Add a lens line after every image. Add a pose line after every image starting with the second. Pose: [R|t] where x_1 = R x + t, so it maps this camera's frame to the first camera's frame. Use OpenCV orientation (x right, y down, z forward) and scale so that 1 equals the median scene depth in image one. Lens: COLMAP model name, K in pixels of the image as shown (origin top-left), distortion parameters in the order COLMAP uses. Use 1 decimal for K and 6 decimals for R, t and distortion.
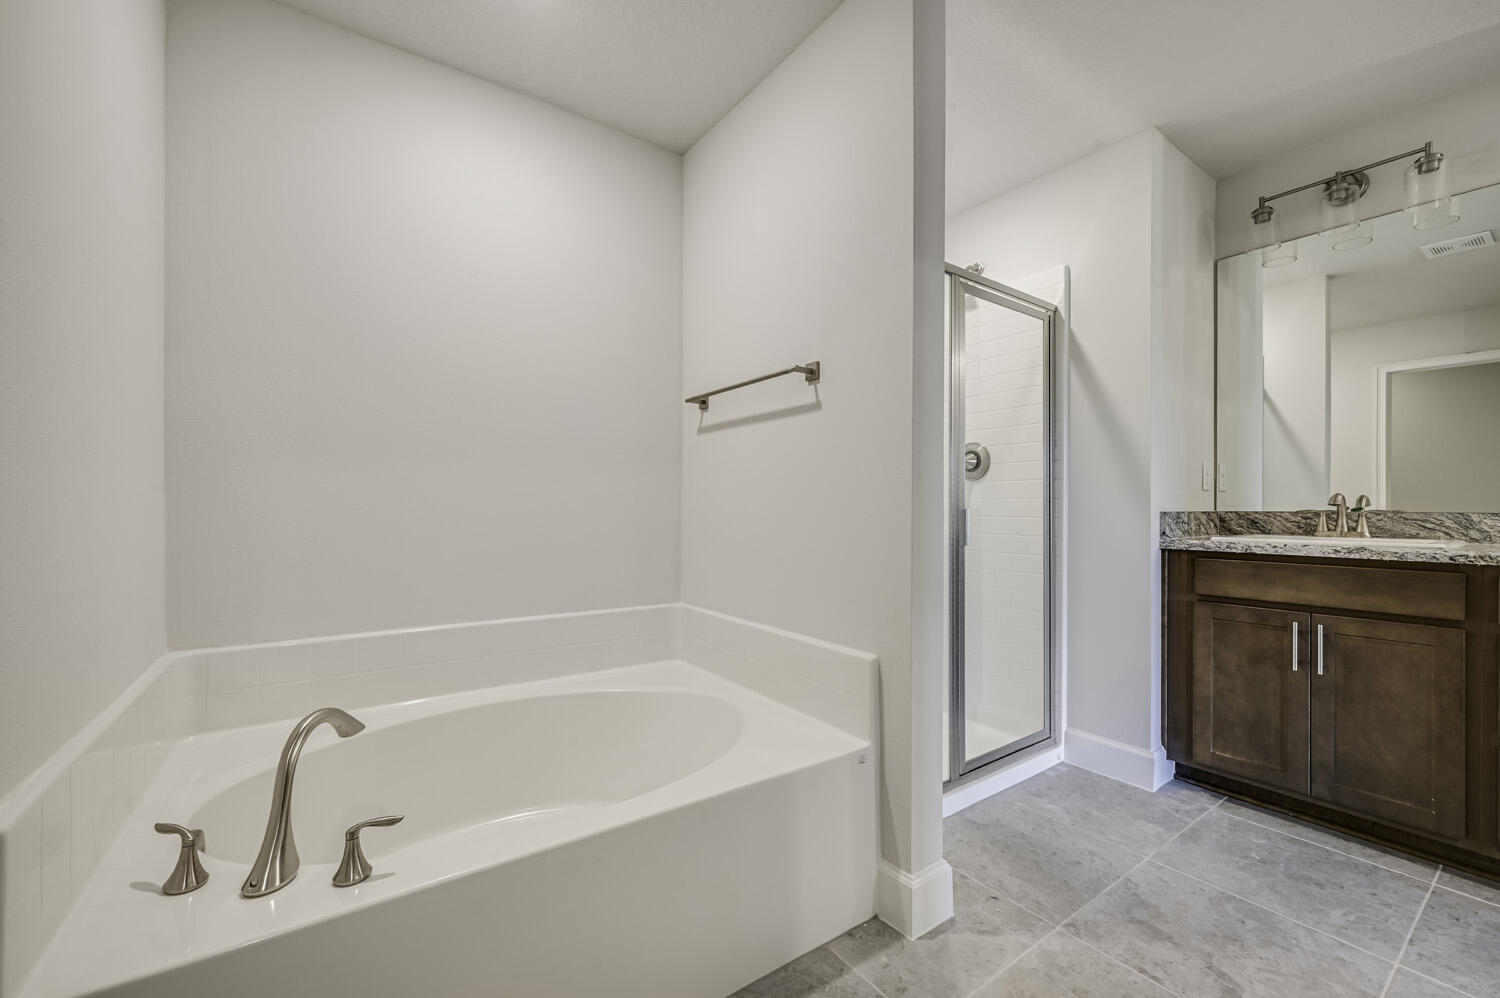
lens RADIAL K [[607.6, 0, 749.8], [0, 607.6, 505.6], [0, 0, 1]] dist [-0.000316, 0.000807]
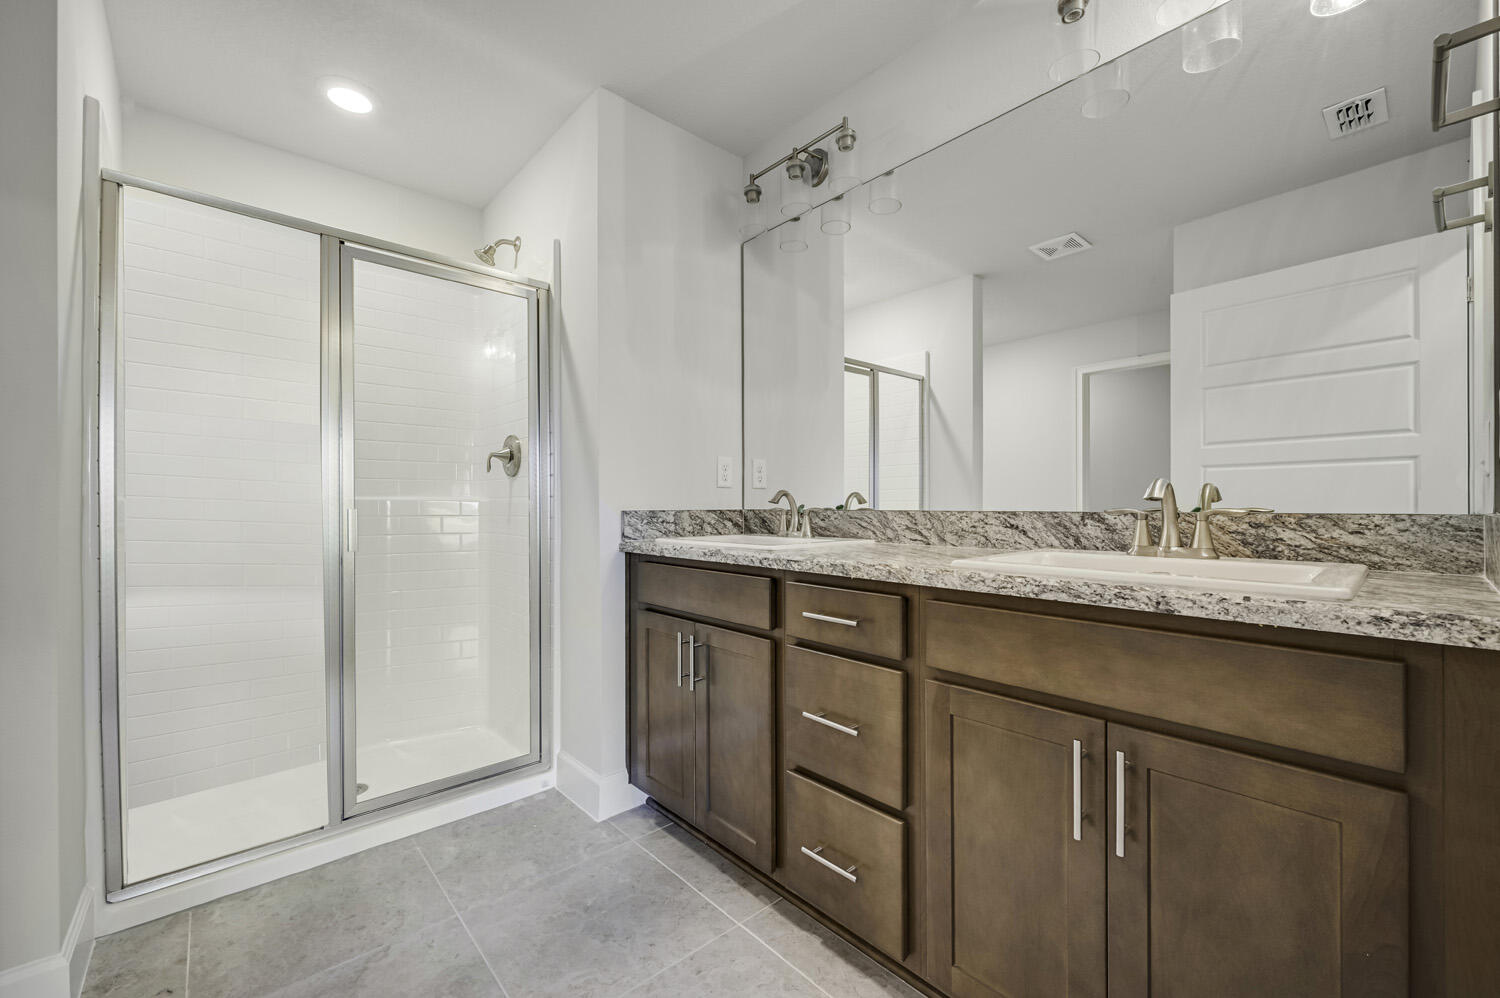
lens RADIAL K [[607.6, 0, 752.4], [0, 607.6, 499.7], [0, 0, 1]] dist [-0.000316, 0.000807]
pose [[0.993359, -0.002383, 0.115027, 0.797479], [0.003020, 0.999981, -0.005364, -0.000794], [-0.115012, 0.005676, 0.993348, 0.077597]]
